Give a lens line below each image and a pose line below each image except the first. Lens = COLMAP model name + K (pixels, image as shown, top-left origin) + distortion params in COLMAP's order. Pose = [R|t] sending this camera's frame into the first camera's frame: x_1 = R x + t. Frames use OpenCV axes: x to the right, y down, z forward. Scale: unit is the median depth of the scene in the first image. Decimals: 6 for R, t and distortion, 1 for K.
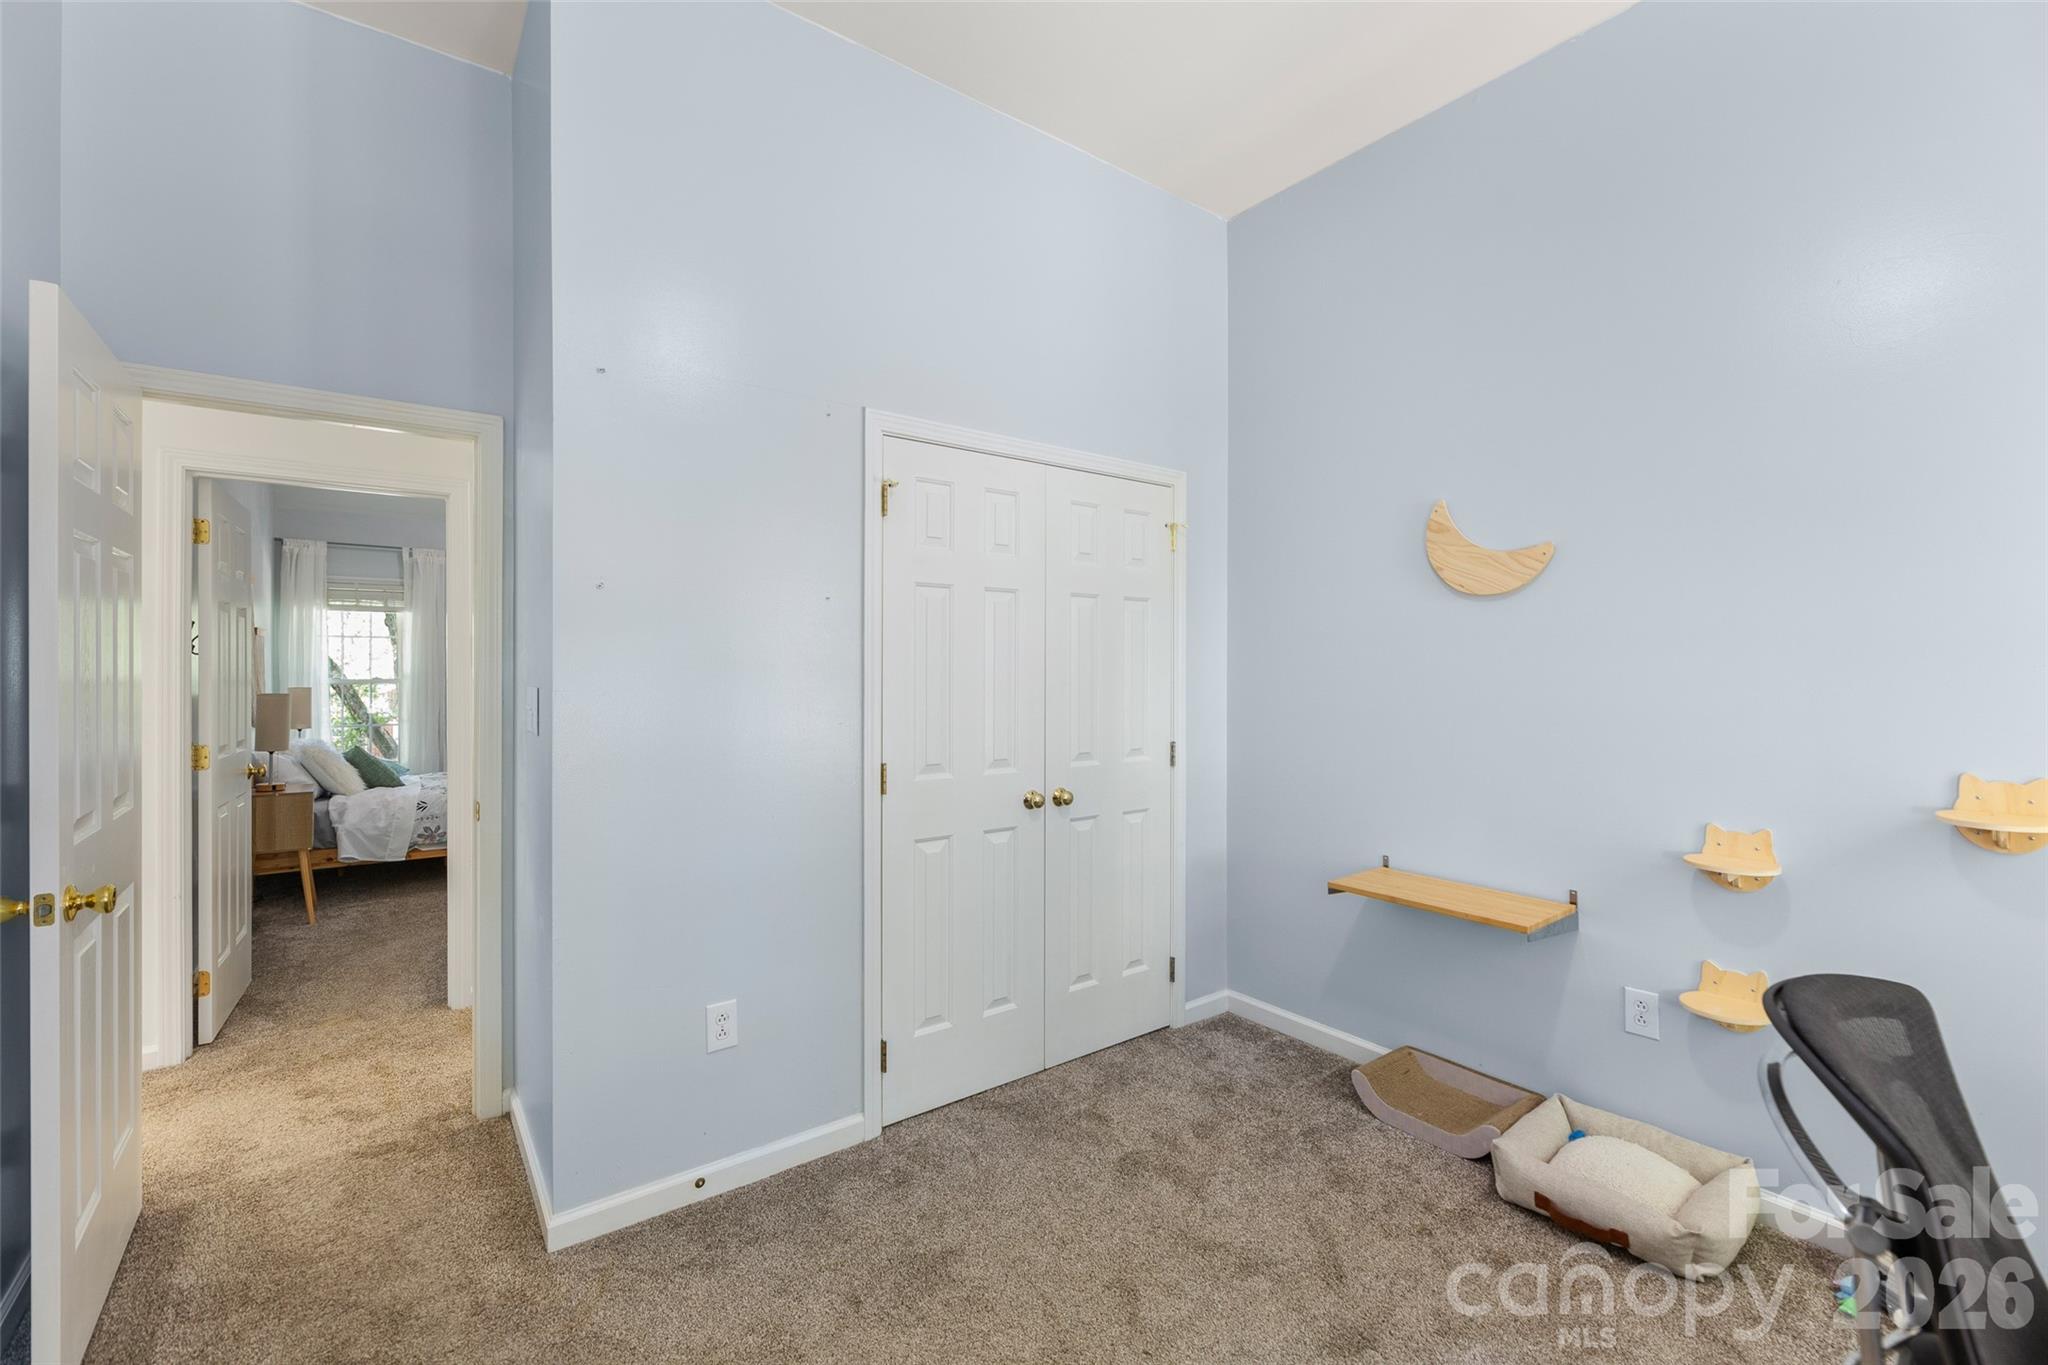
lens RADIAL K [[876.8, 0, 1027.9], [0, 876.8, 671.4], [0, 0, 1]] dist [0.000042, -0.000156]
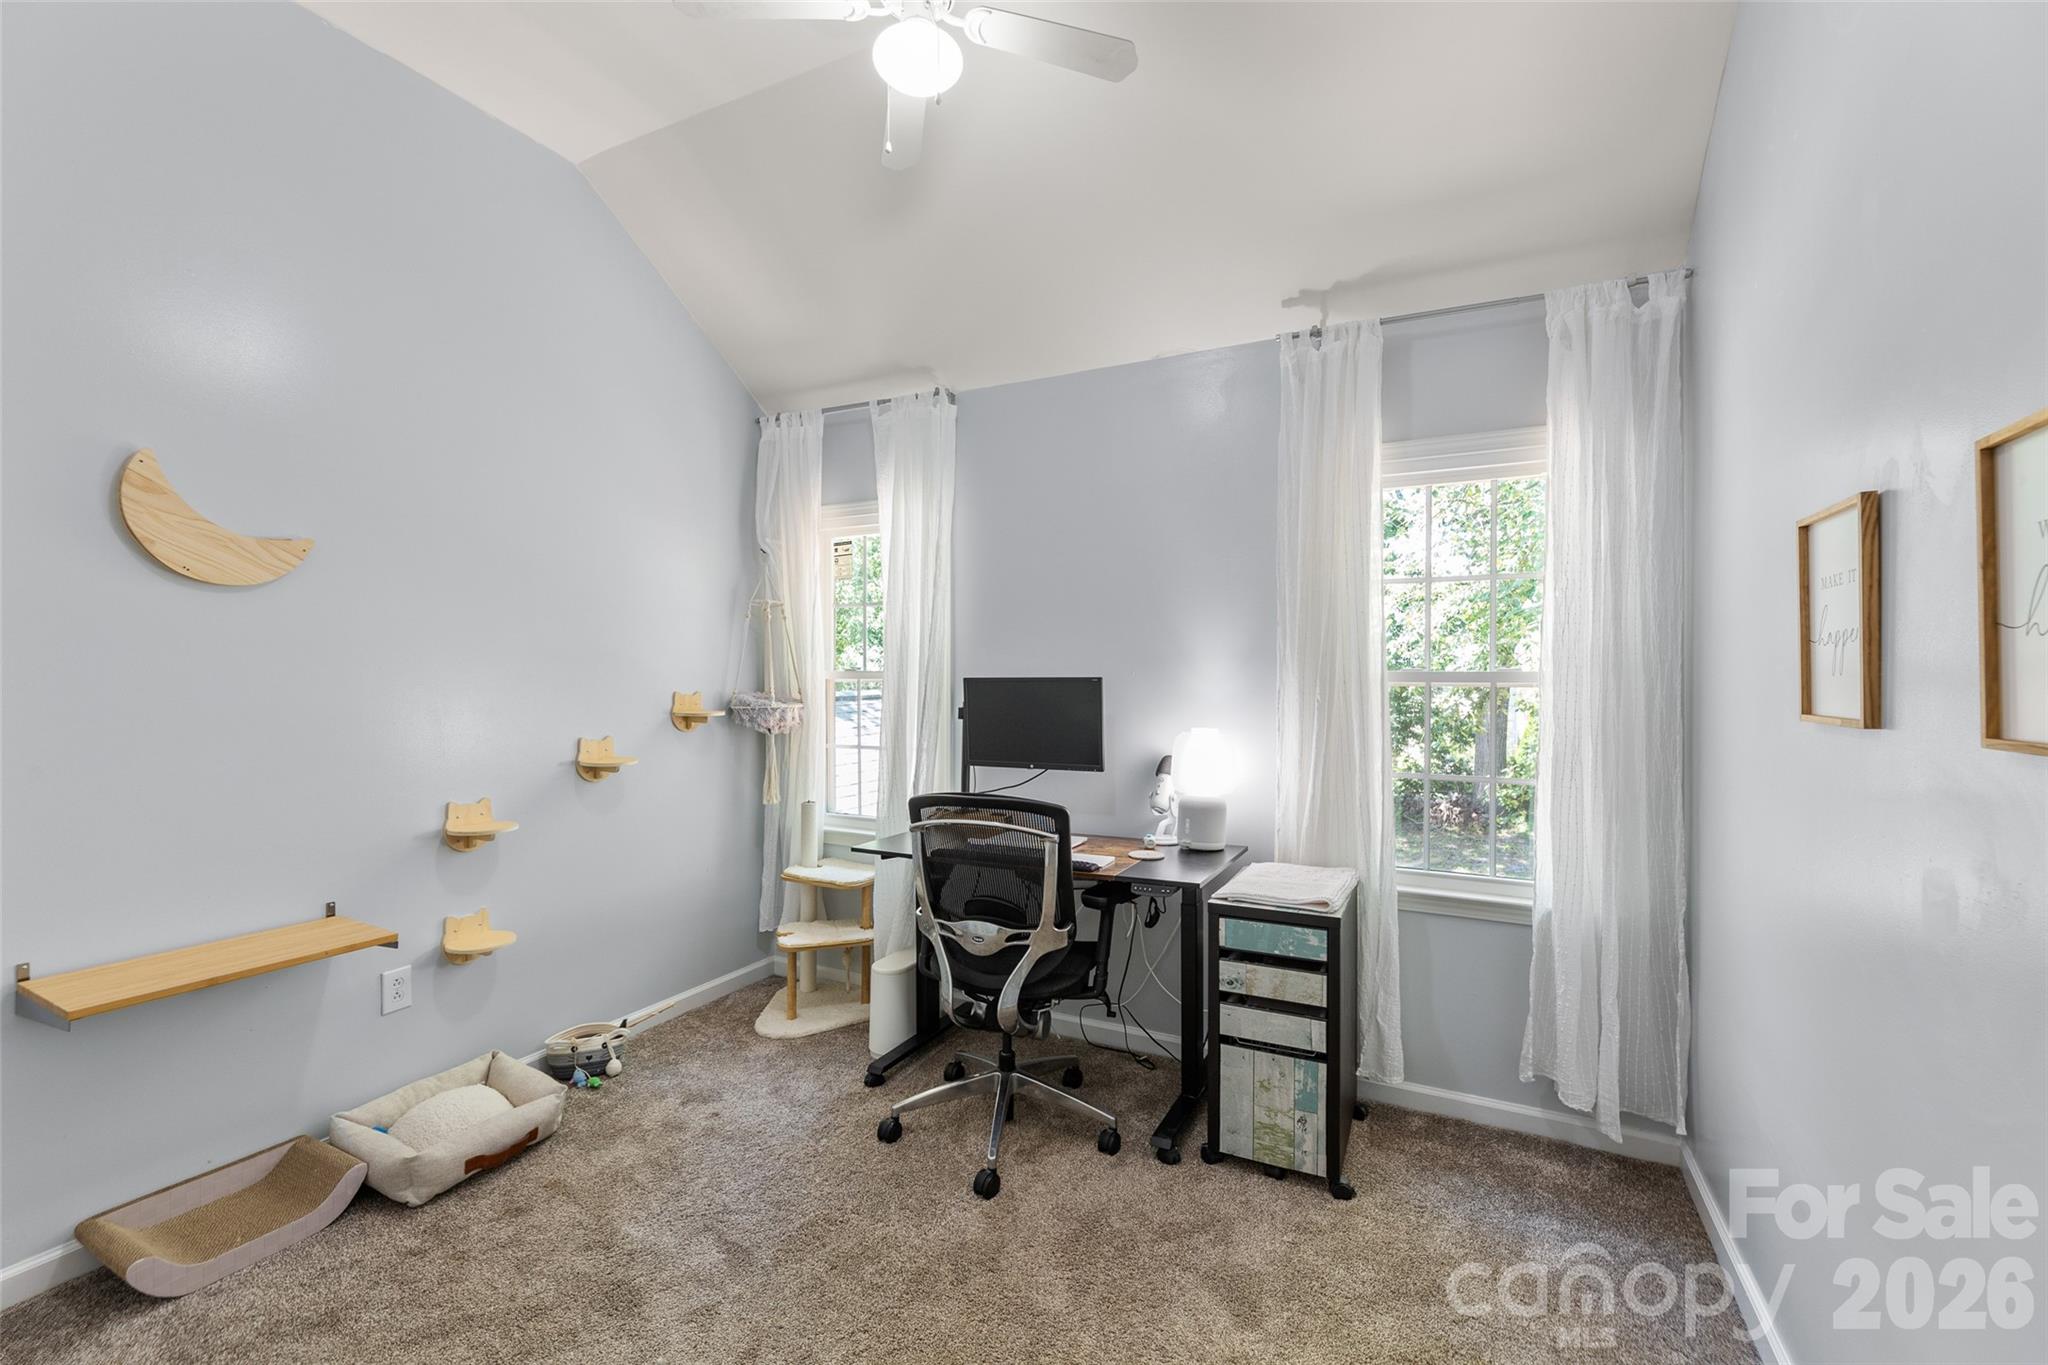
lens RADIAL K [[876.8, 0, 1026.2], [0, 876.8, 676.2], [0, 0, 1]] dist [0.000042, -0.000156]
pose [[-0.441090, 0.001518, 0.897461, -0.590878], [0.005592, 0.999984, 0.001057, 0.002767], [-0.897445, 0.005485, -0.441092, 0.735229]]
